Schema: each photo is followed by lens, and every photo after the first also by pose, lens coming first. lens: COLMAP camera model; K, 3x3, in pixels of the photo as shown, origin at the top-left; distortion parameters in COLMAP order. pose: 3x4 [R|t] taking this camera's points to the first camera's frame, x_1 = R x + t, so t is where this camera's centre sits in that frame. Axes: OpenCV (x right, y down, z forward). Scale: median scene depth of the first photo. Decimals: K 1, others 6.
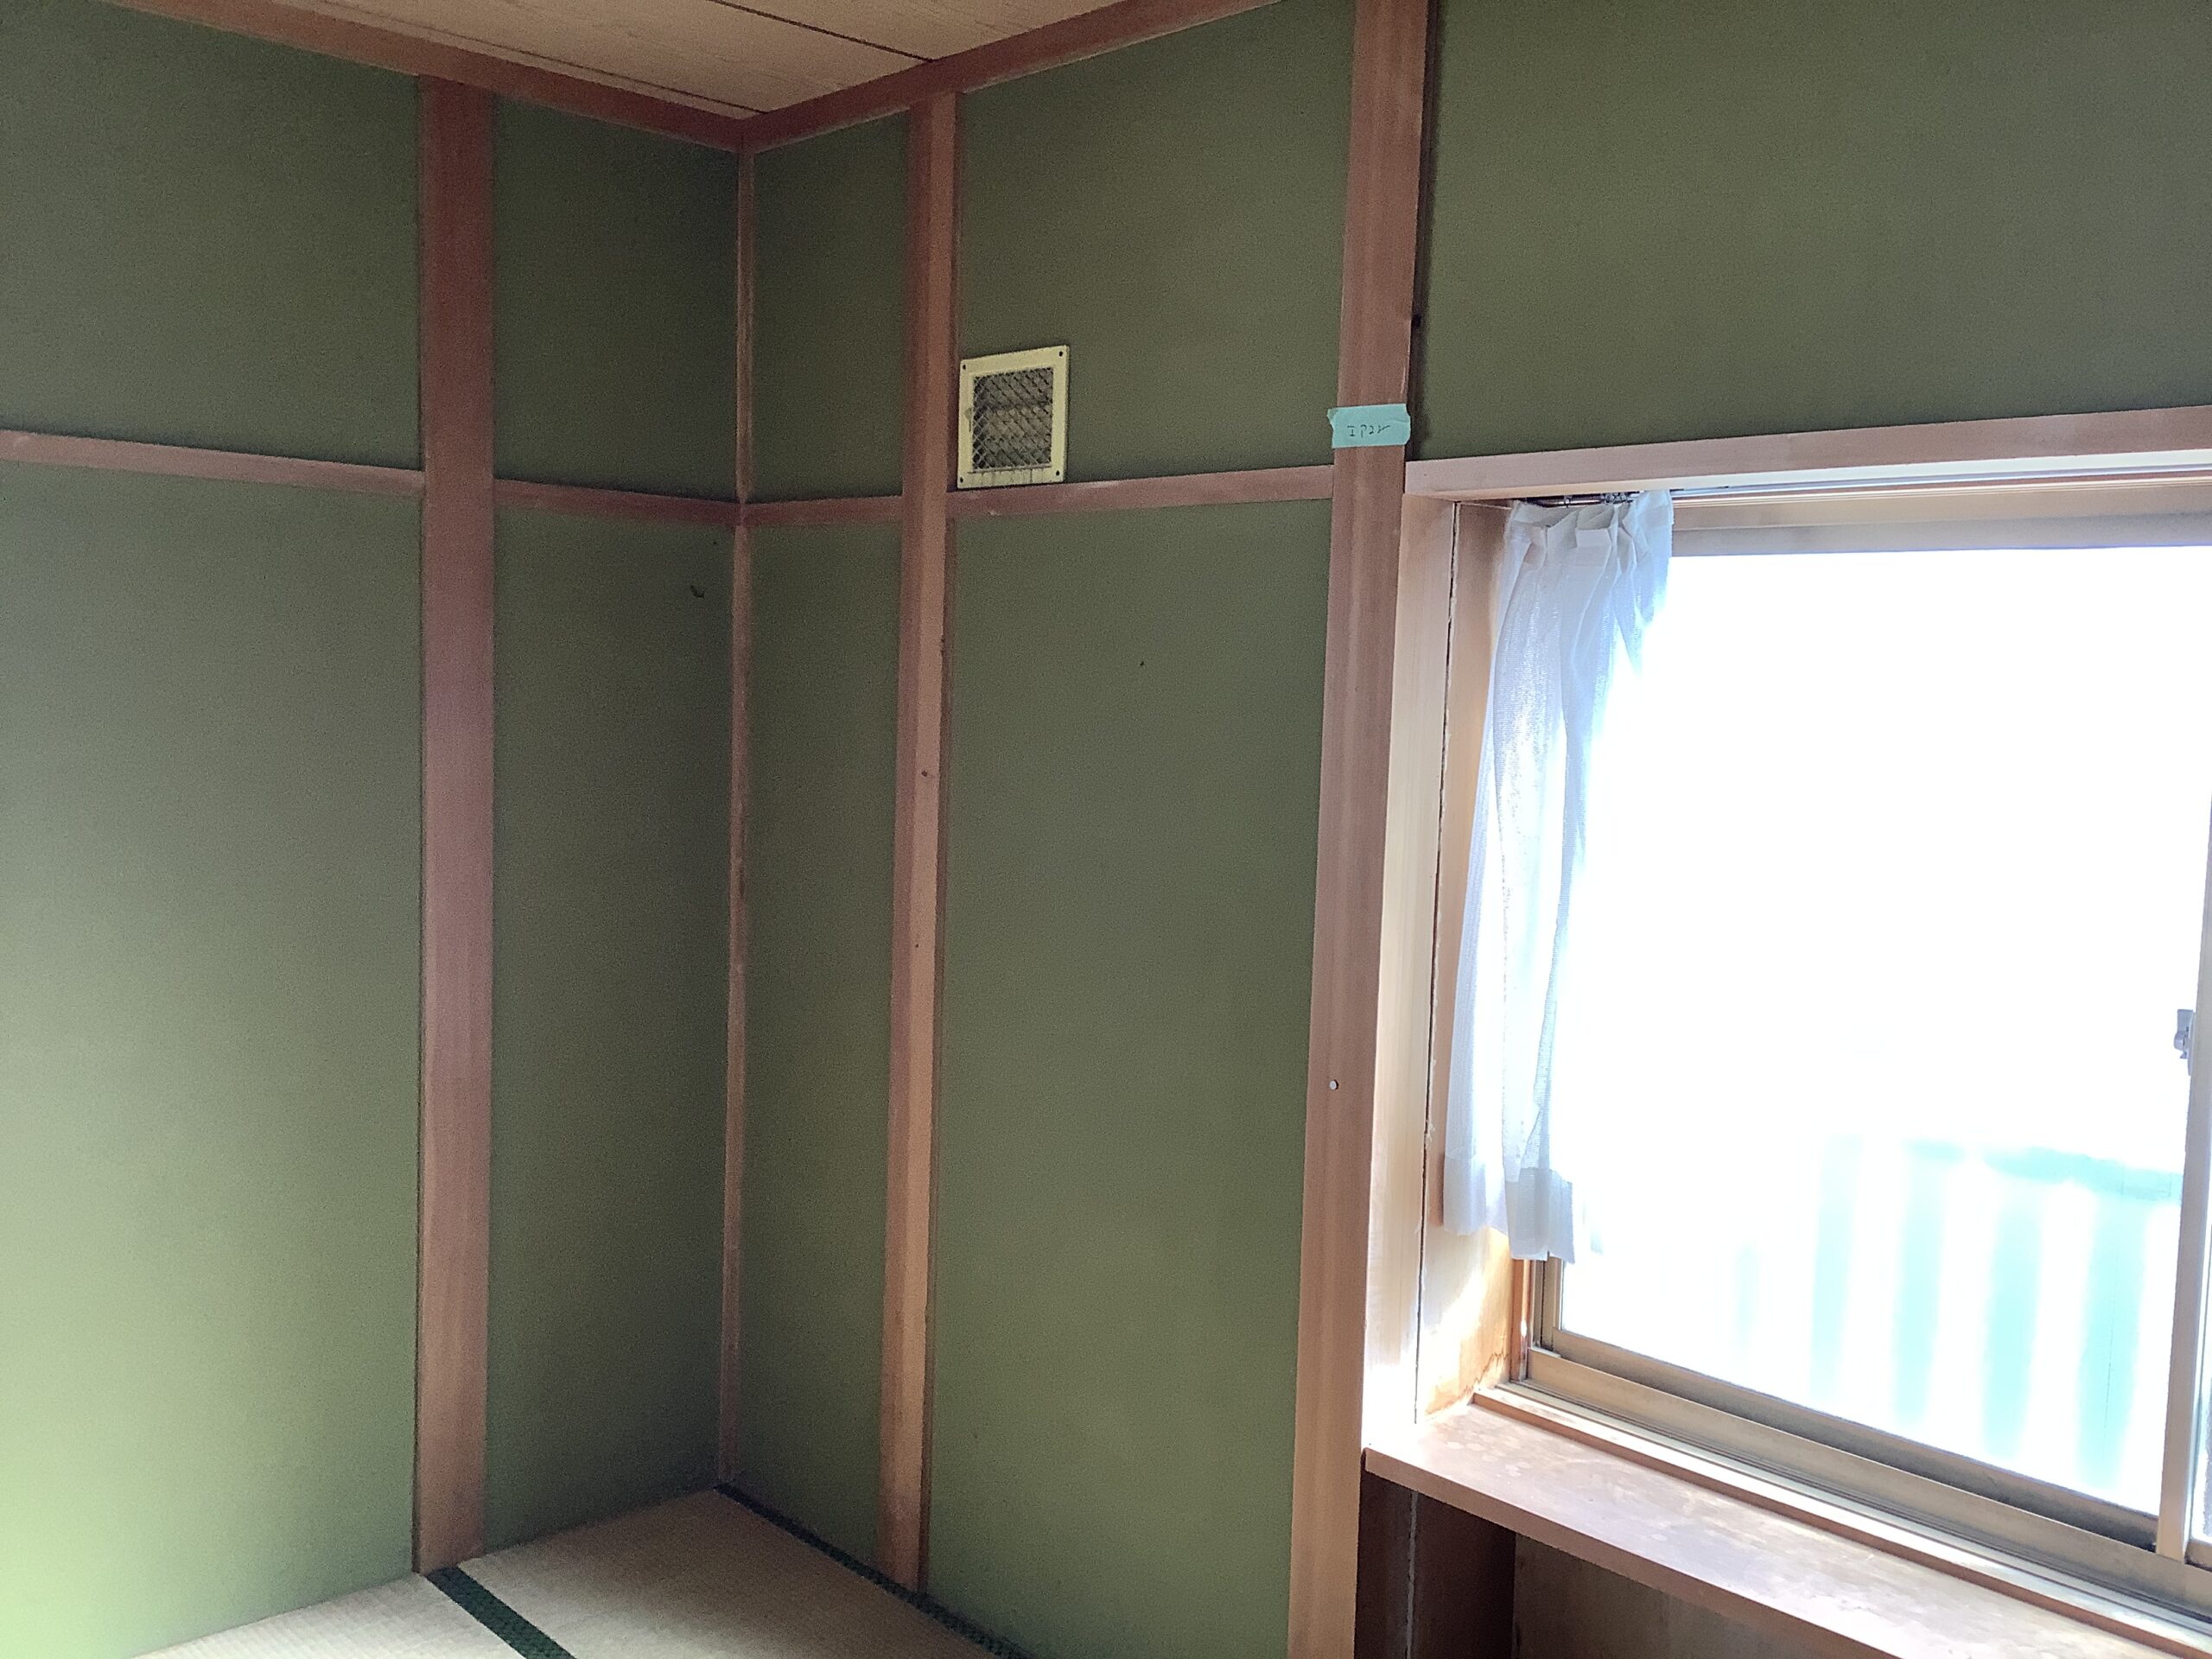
lens RADIAL K [[1987.8, 0, 1106.3], [0, 1987.8, 832.2], [0, 0, 1]] dist [0.100658, -0.157443]
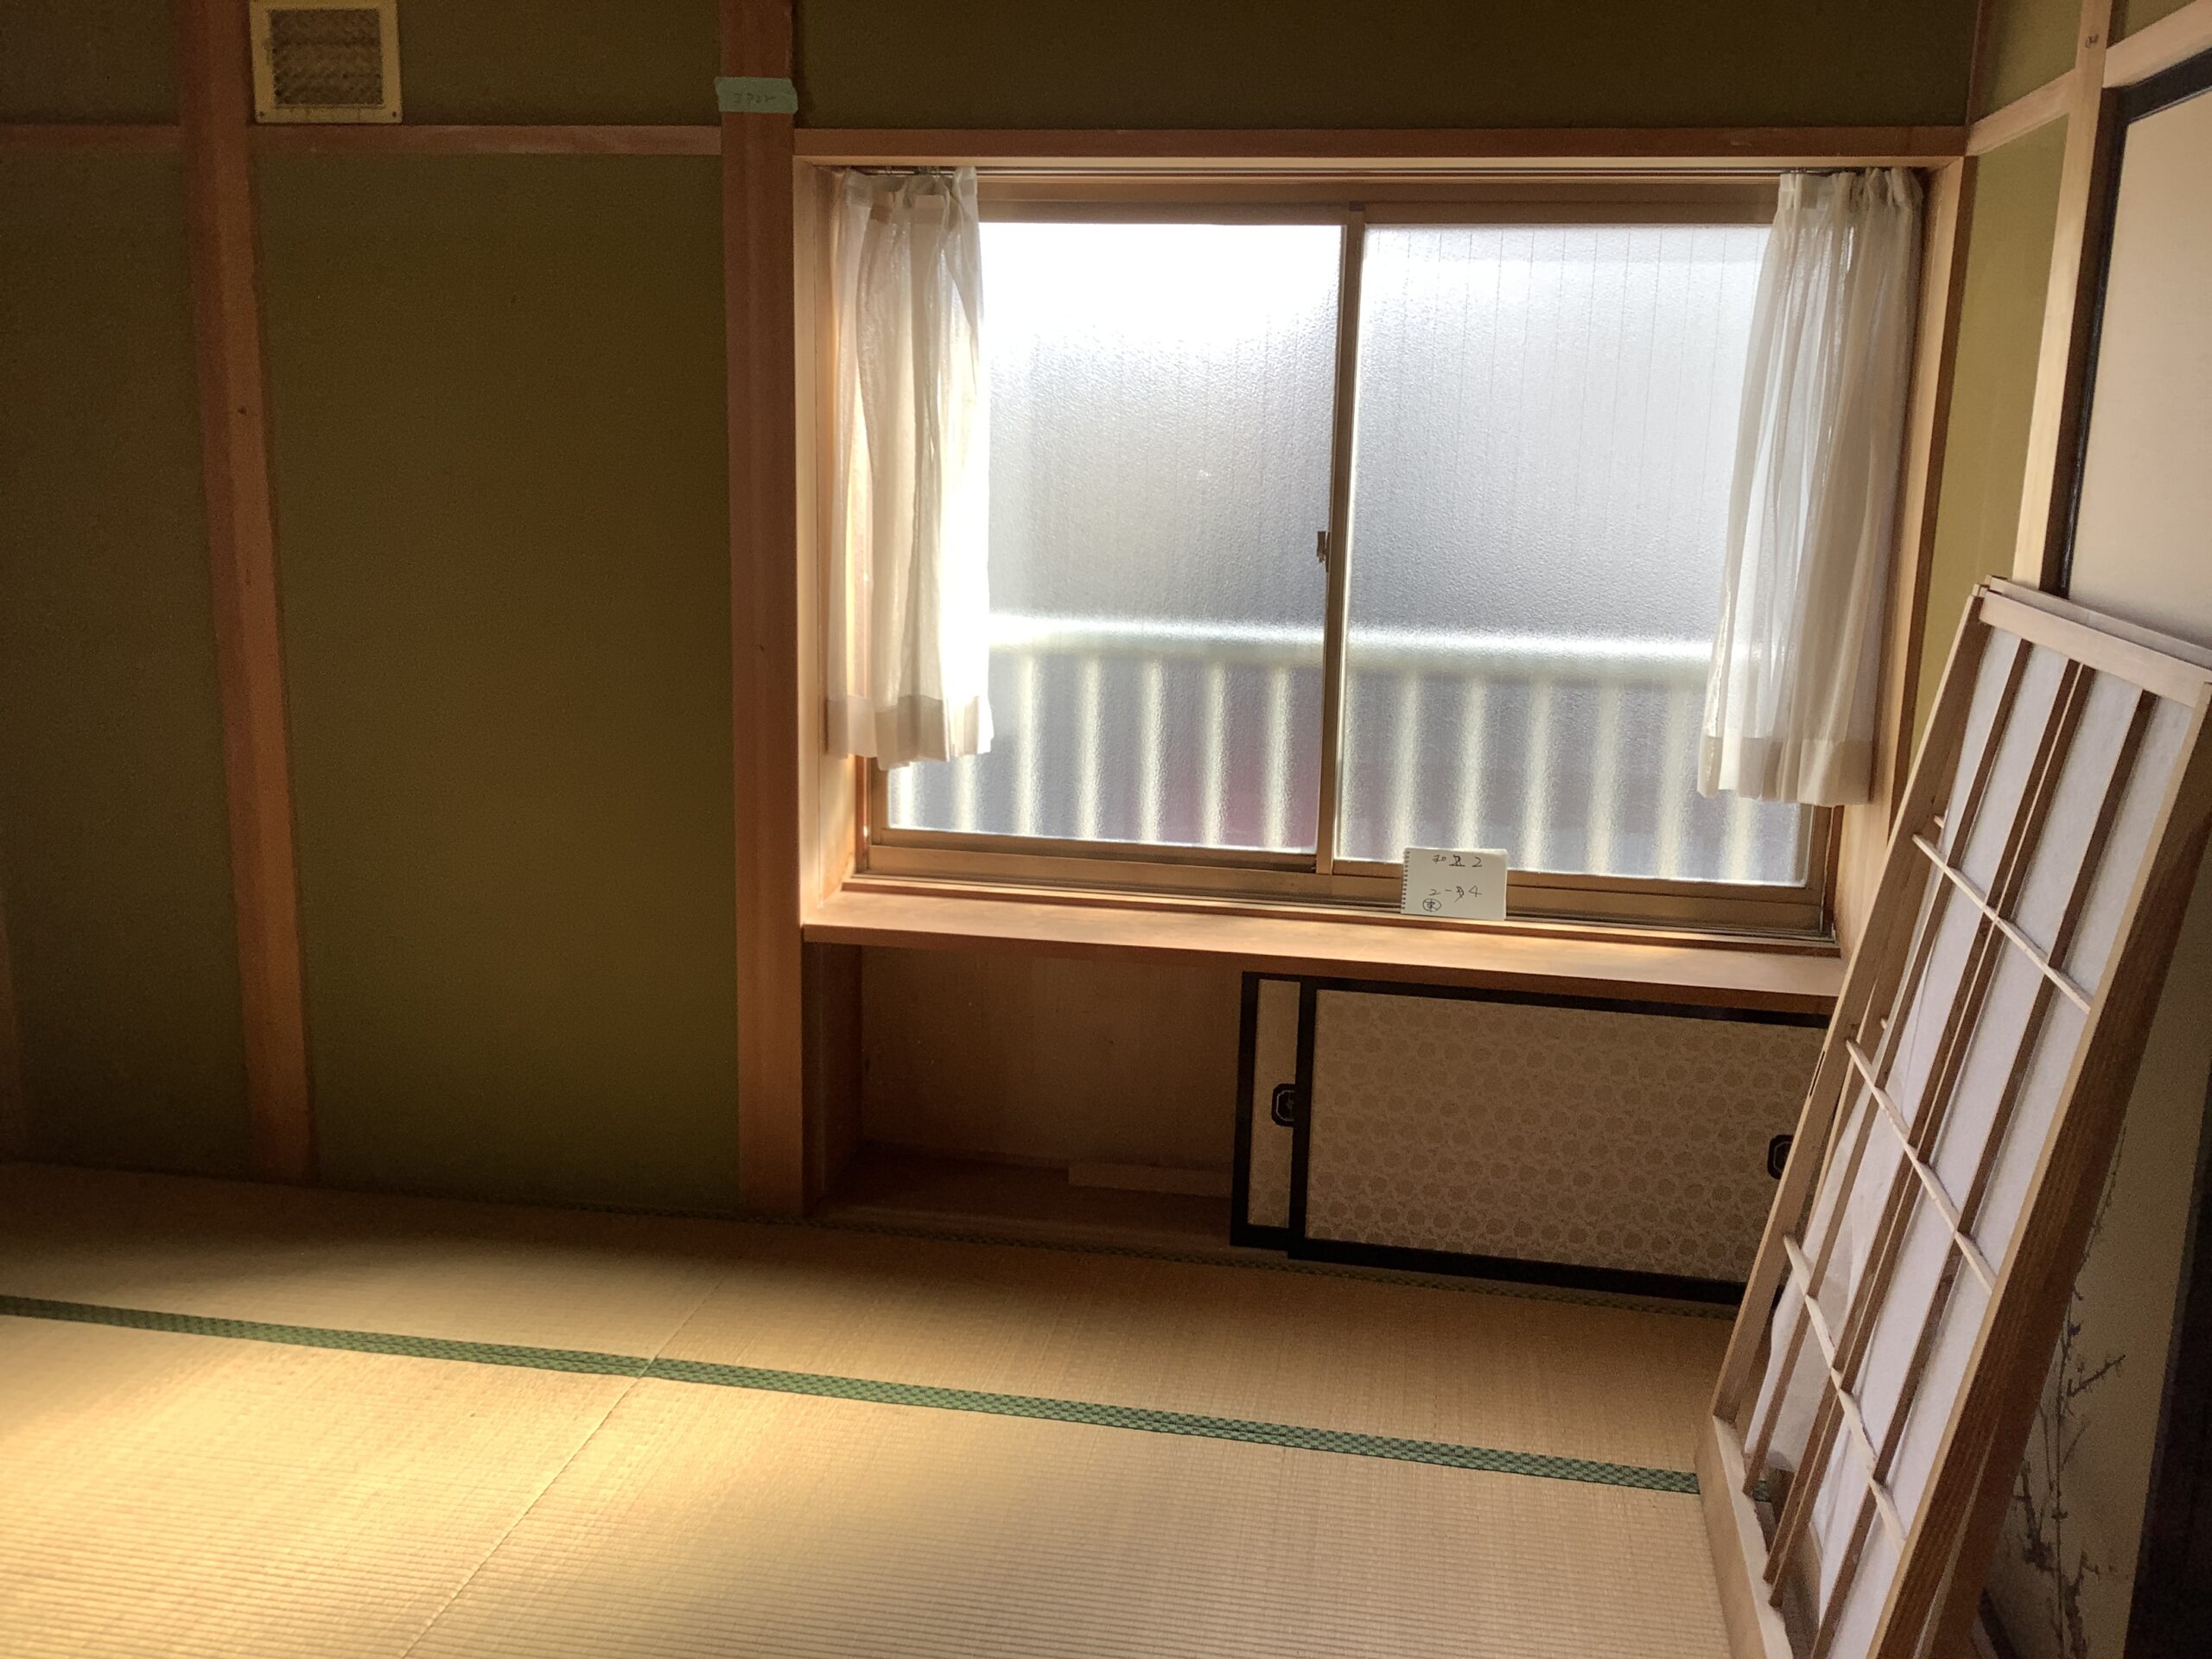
lens RADIAL K [[1987.8, 0, 1106.3], [0, 1987.8, 832.2], [0, 0, 1]] dist [0.100658, -0.157443]
pose [[0.801876, -0.143606, 0.579977, -0.438448], [0.053740, 0.984087, 0.169365, 0.038075], [-0.595069, -0.104642, 0.796833, -0.135119]]
